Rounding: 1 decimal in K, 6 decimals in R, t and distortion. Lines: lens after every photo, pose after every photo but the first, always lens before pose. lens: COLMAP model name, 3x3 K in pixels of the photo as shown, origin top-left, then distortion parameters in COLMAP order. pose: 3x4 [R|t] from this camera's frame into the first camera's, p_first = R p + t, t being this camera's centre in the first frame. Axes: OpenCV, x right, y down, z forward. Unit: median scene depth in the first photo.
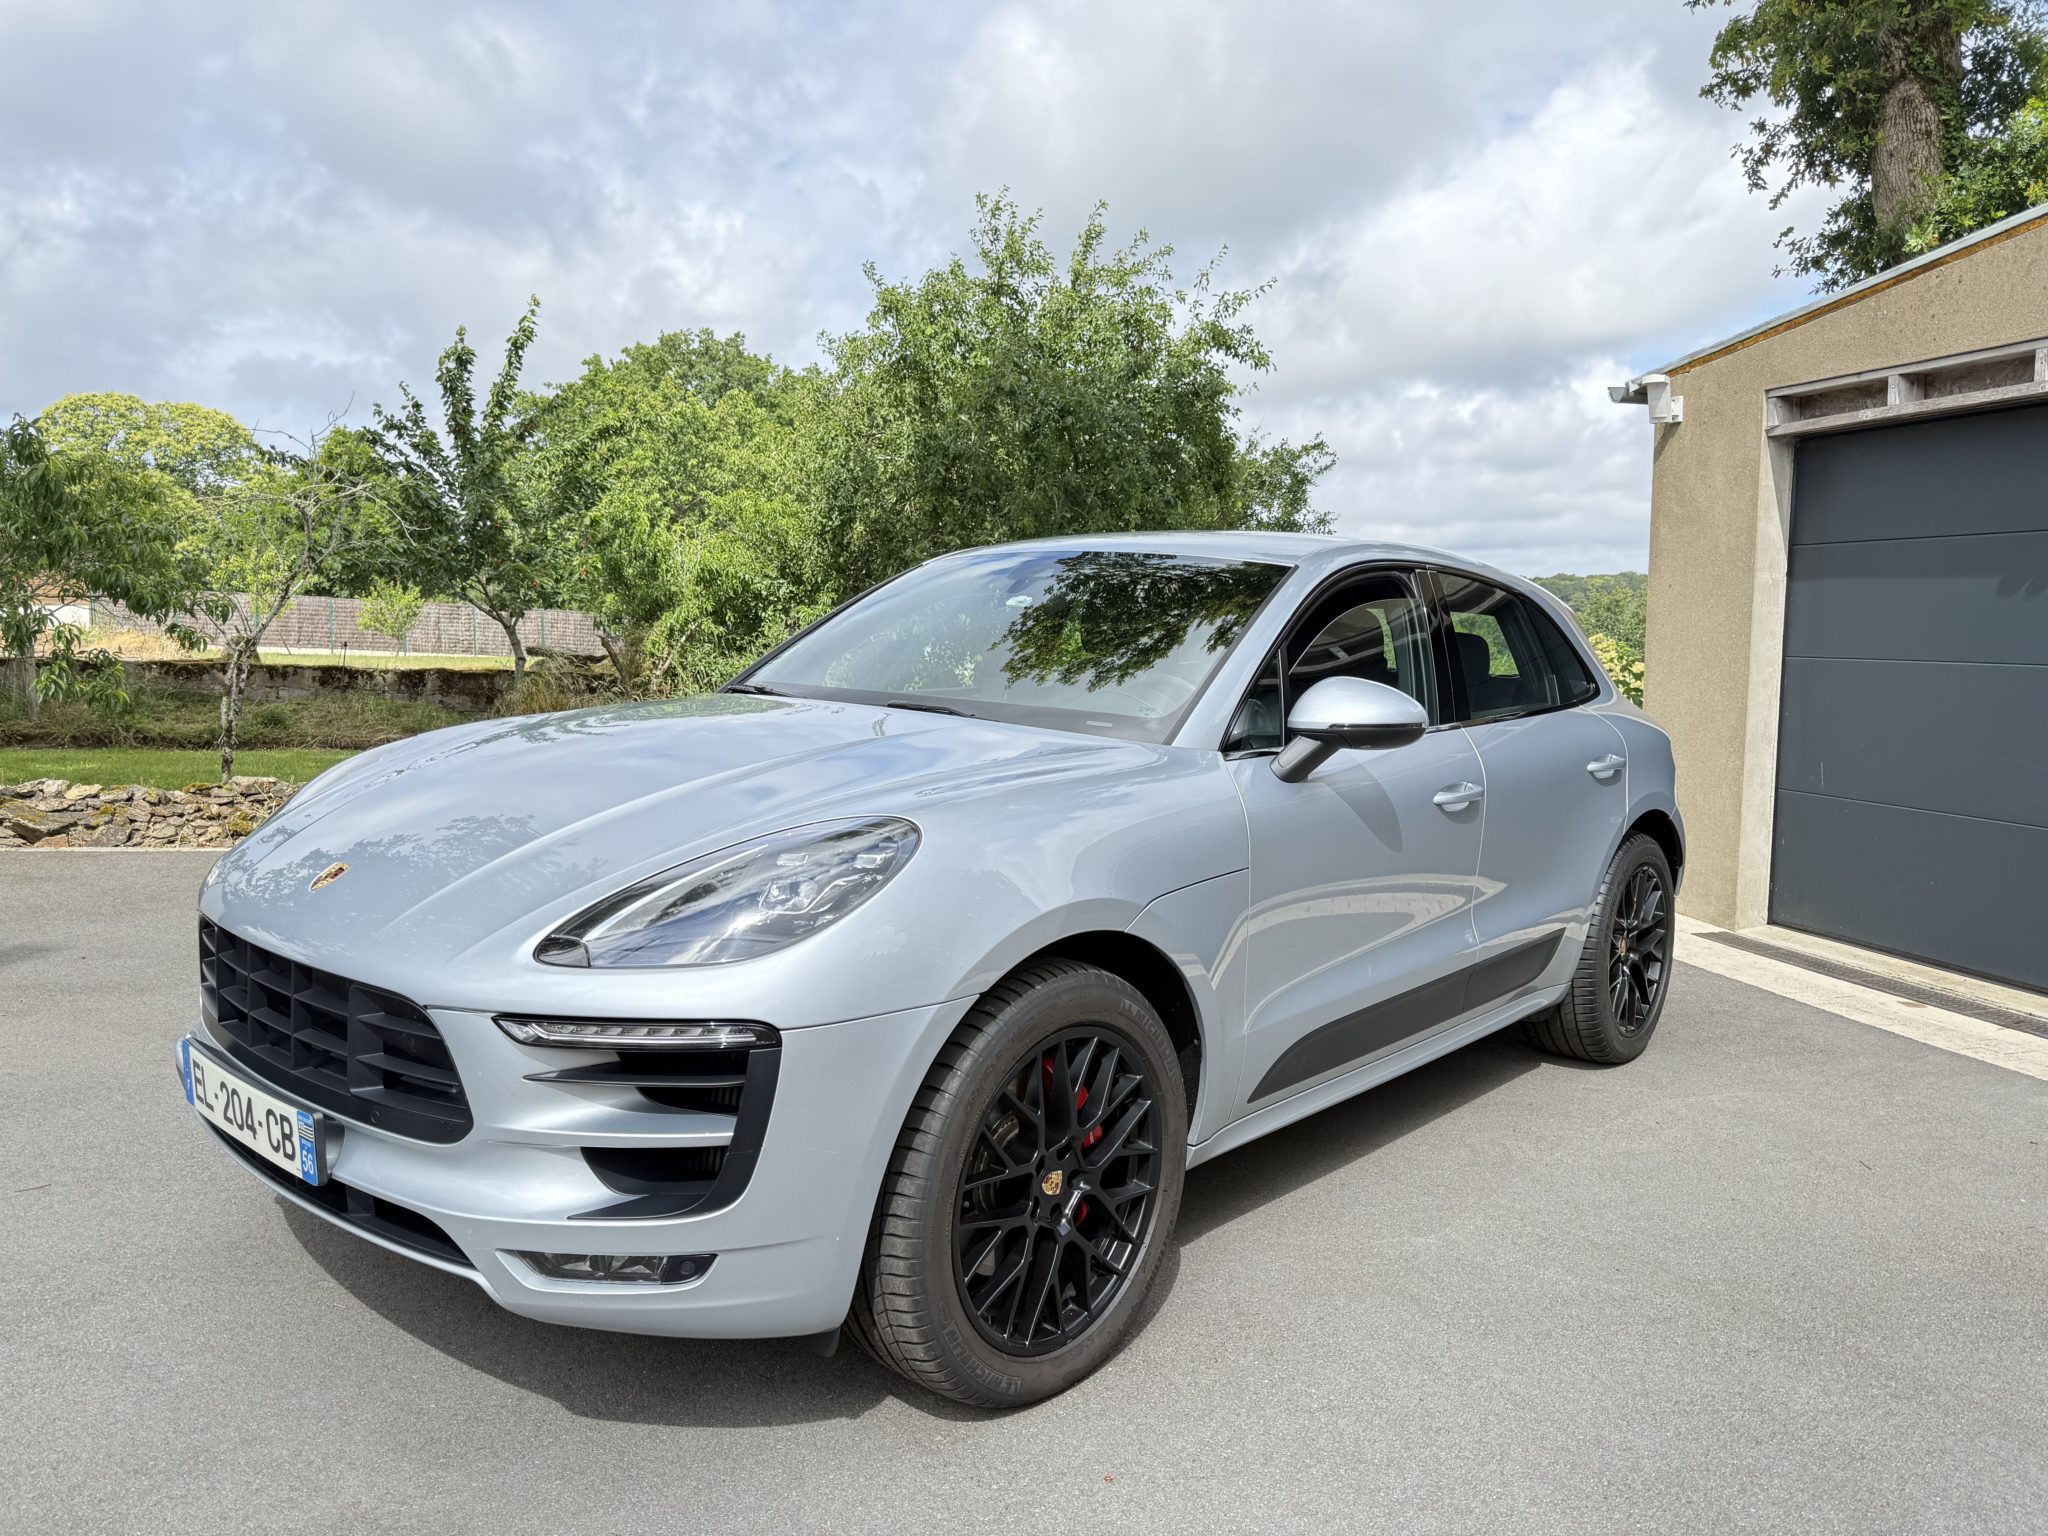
lens RADIAL K [[1449.1, 0, 1024.0], [0, 1449.1, 768.0], [0, 0, 1]] dist [0.046073, -0.050665]
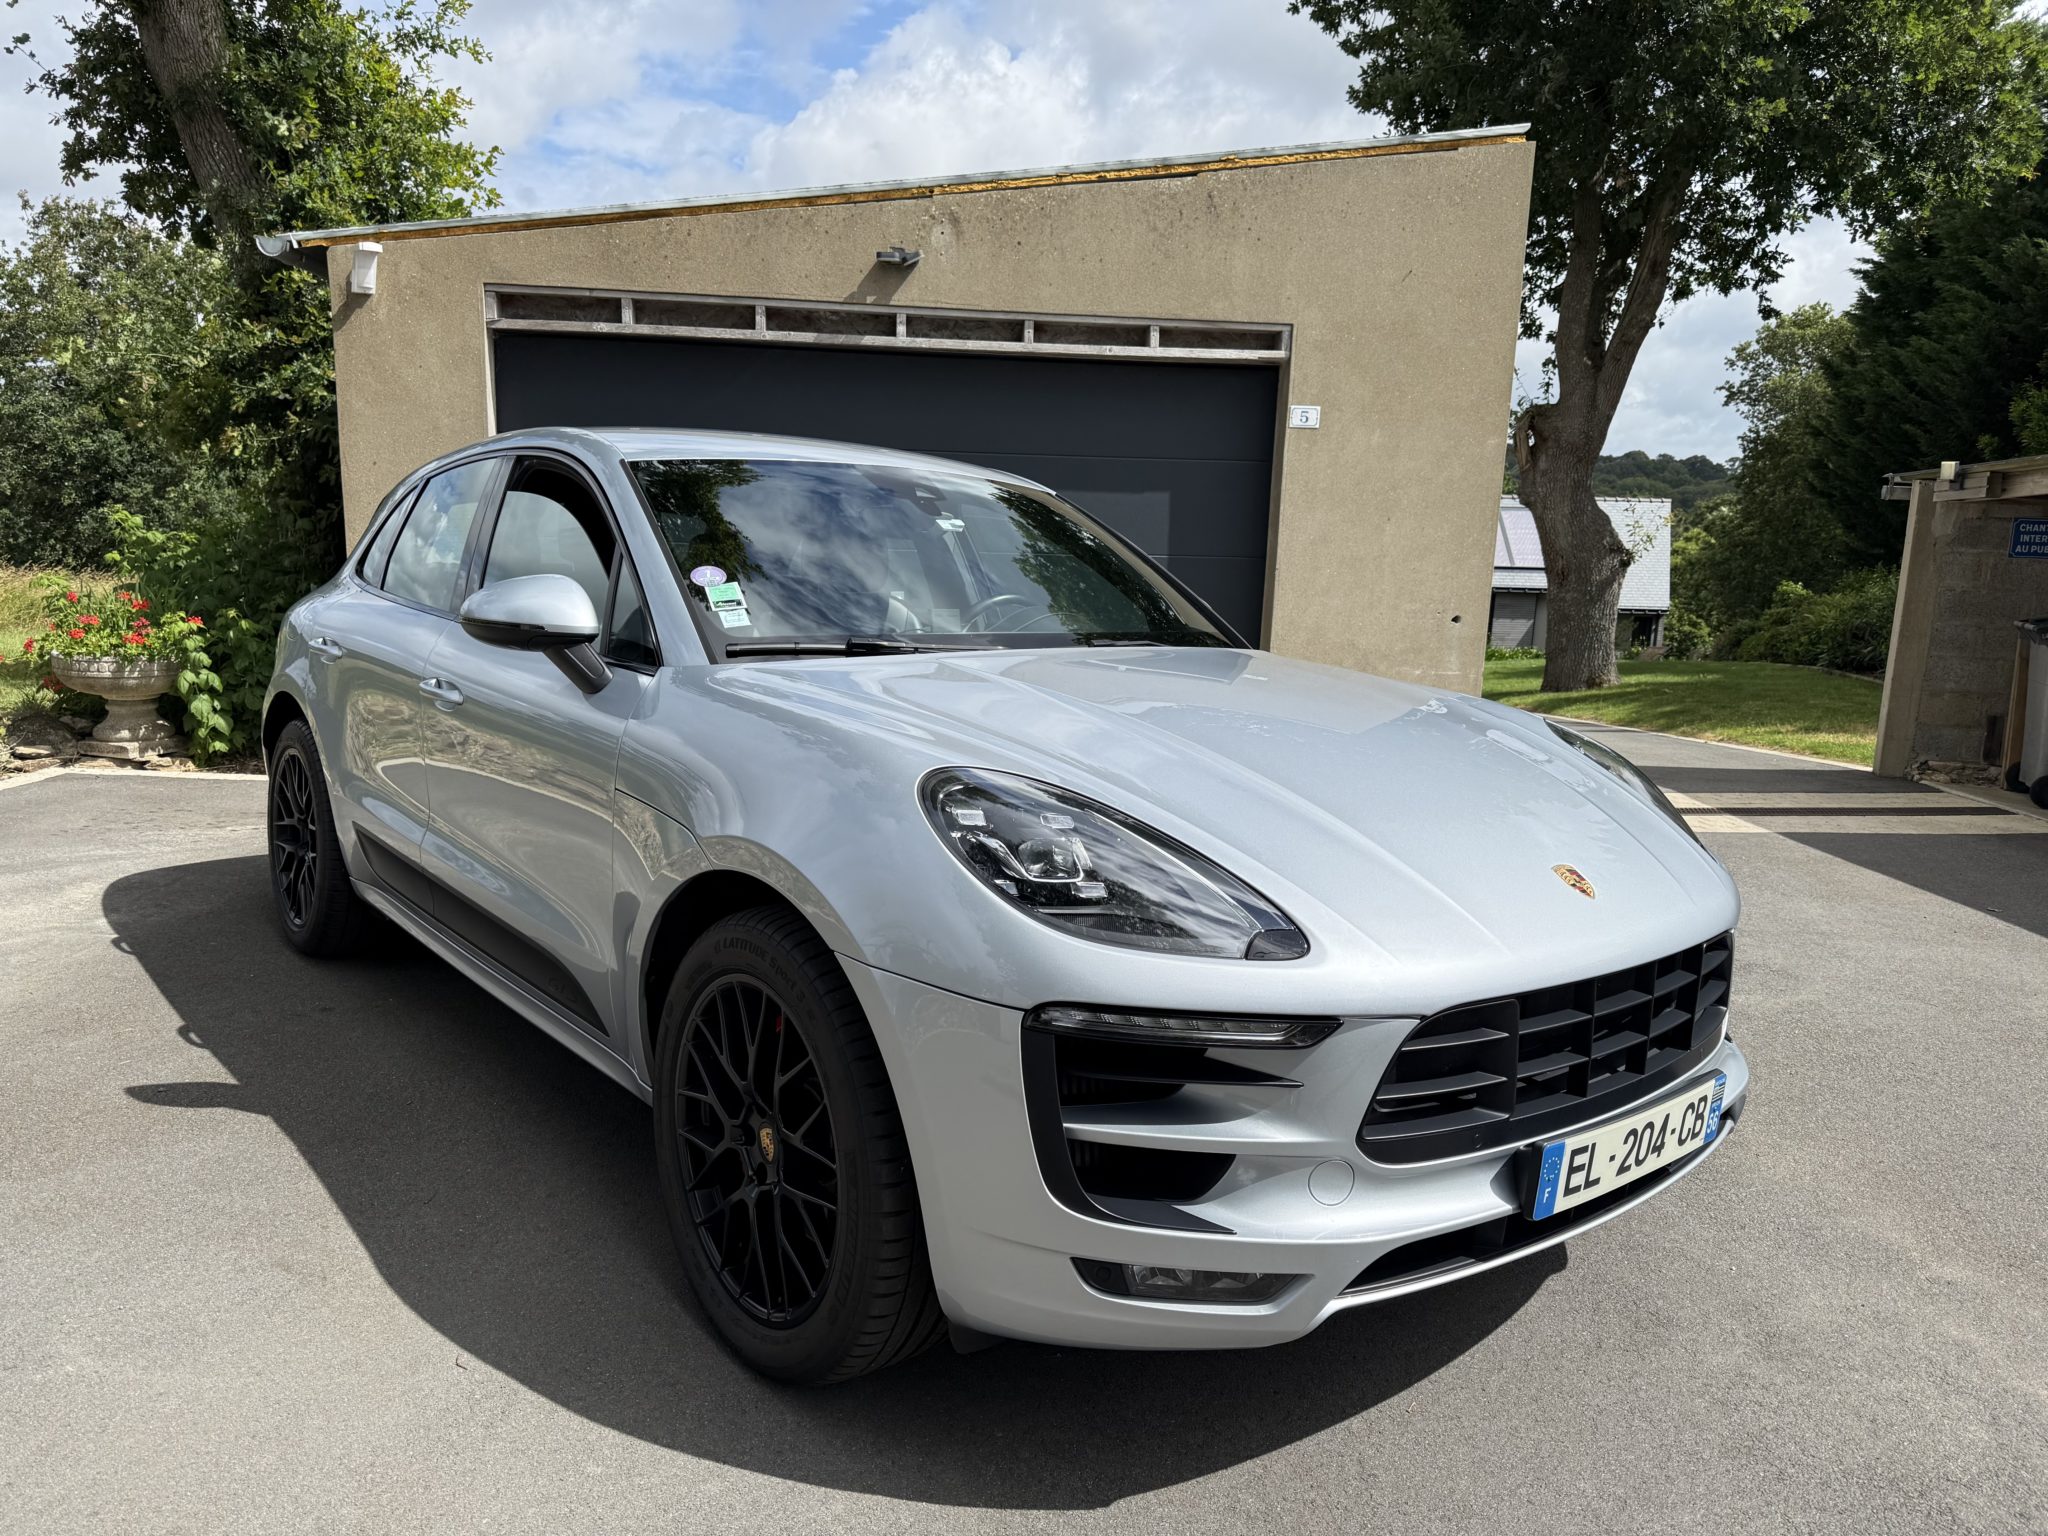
lens RADIAL K [[1423.8, 0, 1019.6], [0, 1423.8, 792.9], [0, 0, 1]] dist [0.069729, -0.074568]
pose [[0.158661, -0.195987, 0.967686, -0.358948], [0.071291, 0.979816, 0.186755, -0.042761], [-0.984756, 0.039357, 0.169431, 0.311573]]
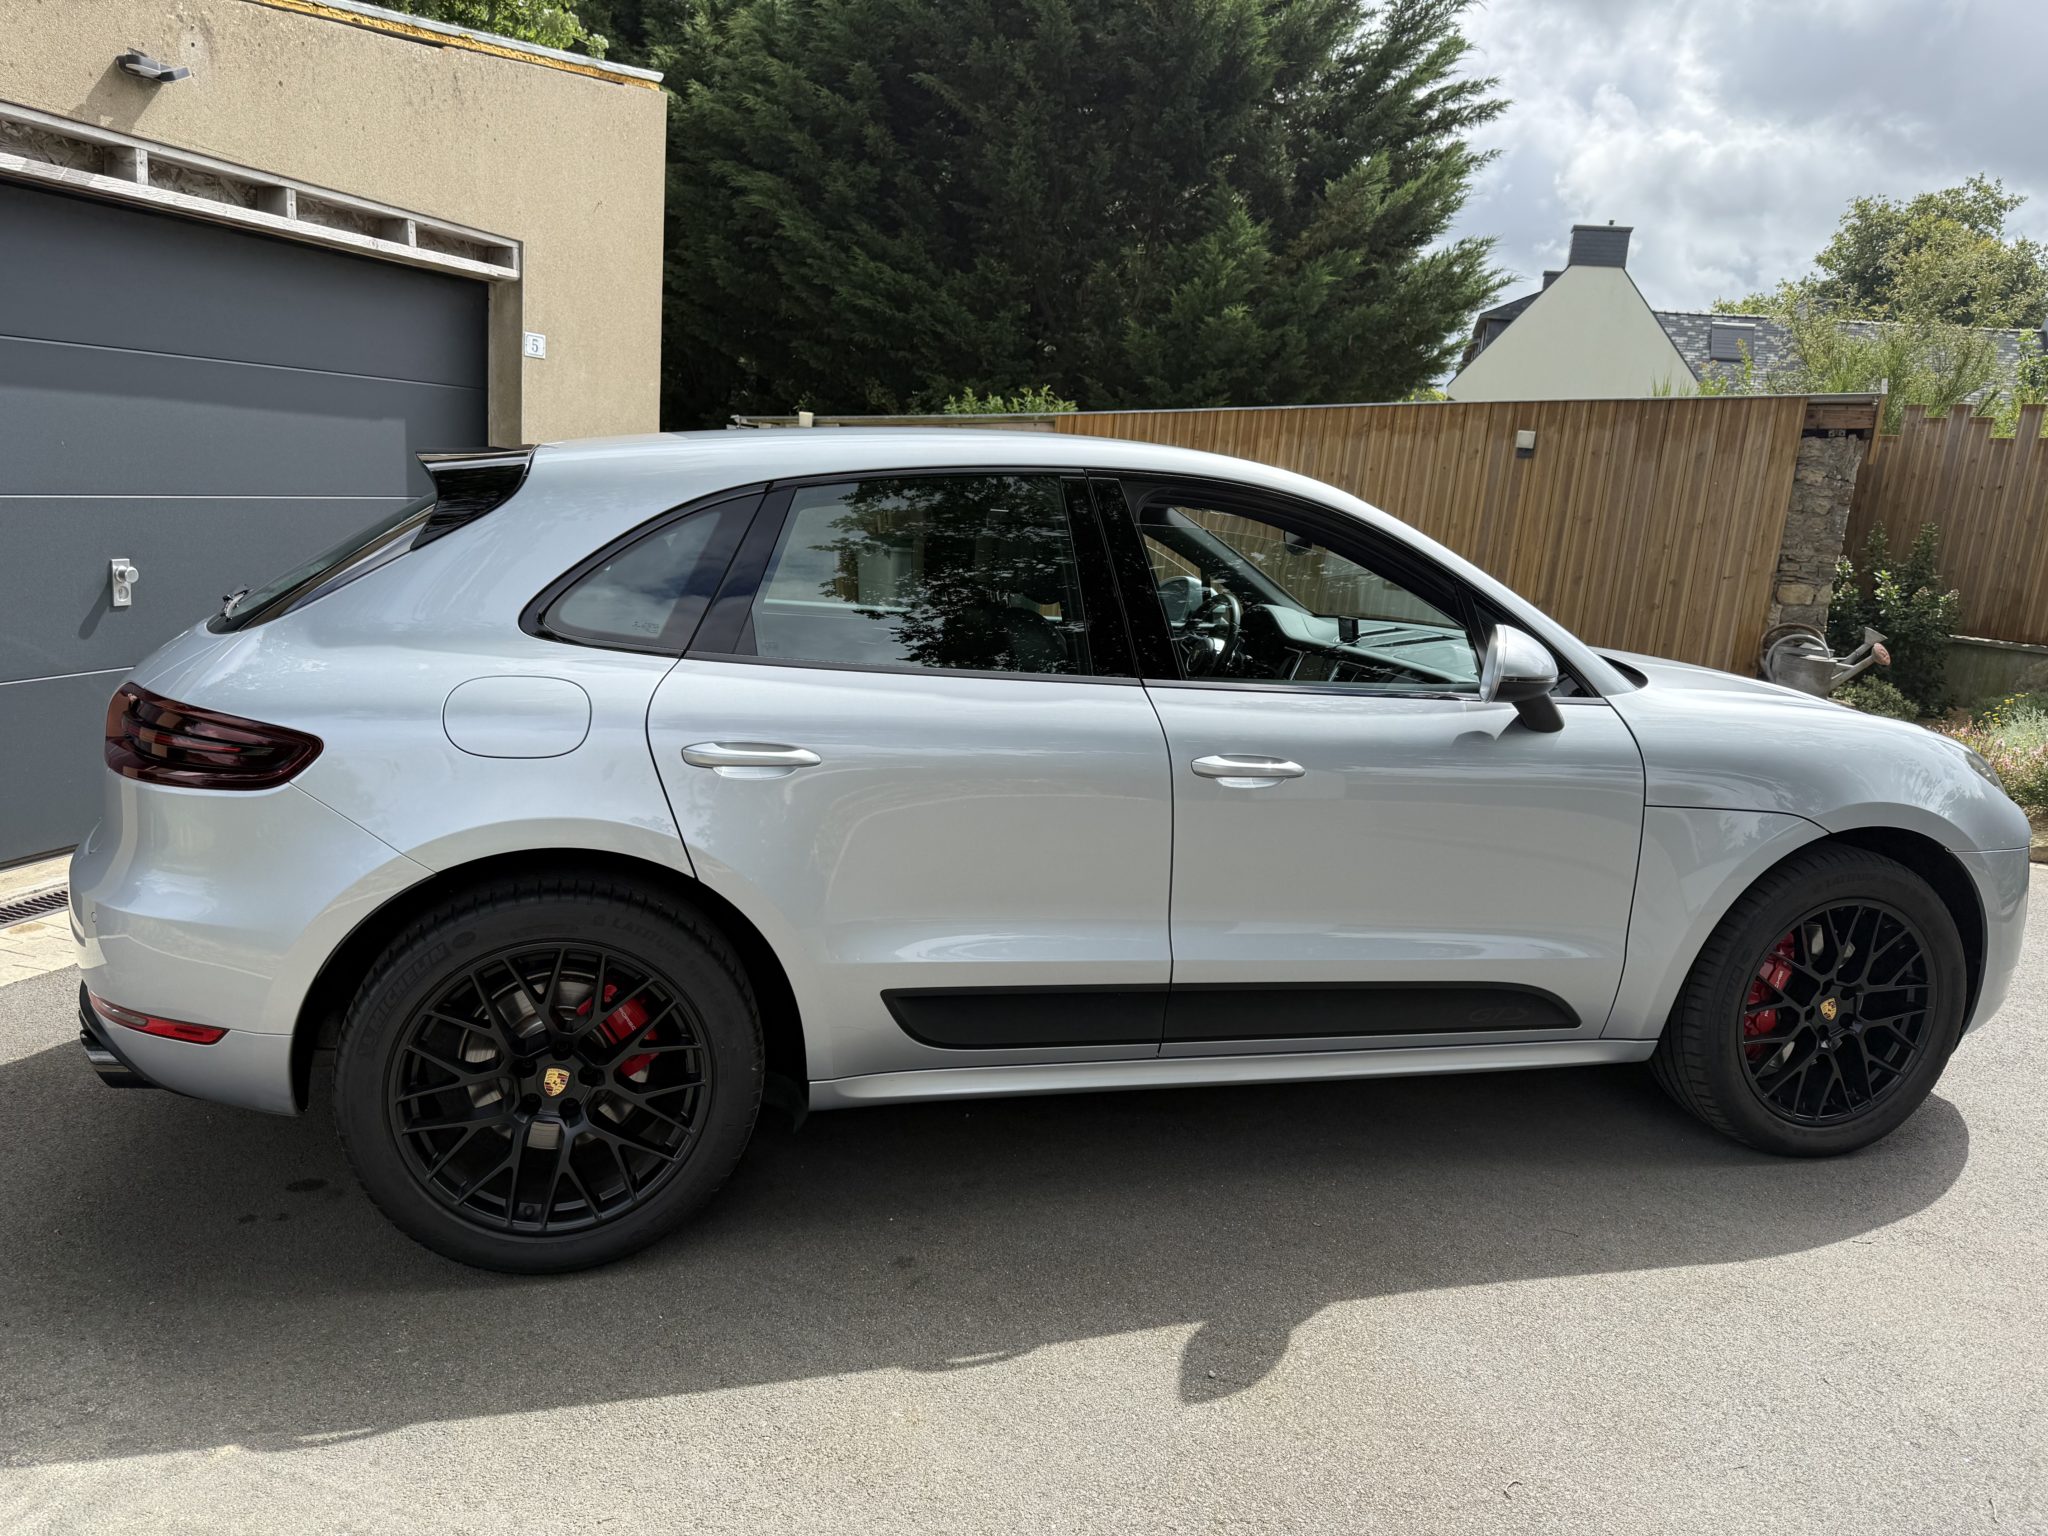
lens RADIAL K [[1454.9, 0, 1013.3], [0, 1454.9, 775.6], [0, 0, 1]] dist [0.037273, -0.051258]
pose [[-0.829815, -0.176301, 0.529457, -0.157046], [-0.018404, 0.956913, 0.289792, -0.097303], [-0.557735, 0.230729, -0.797305, 0.779371]]
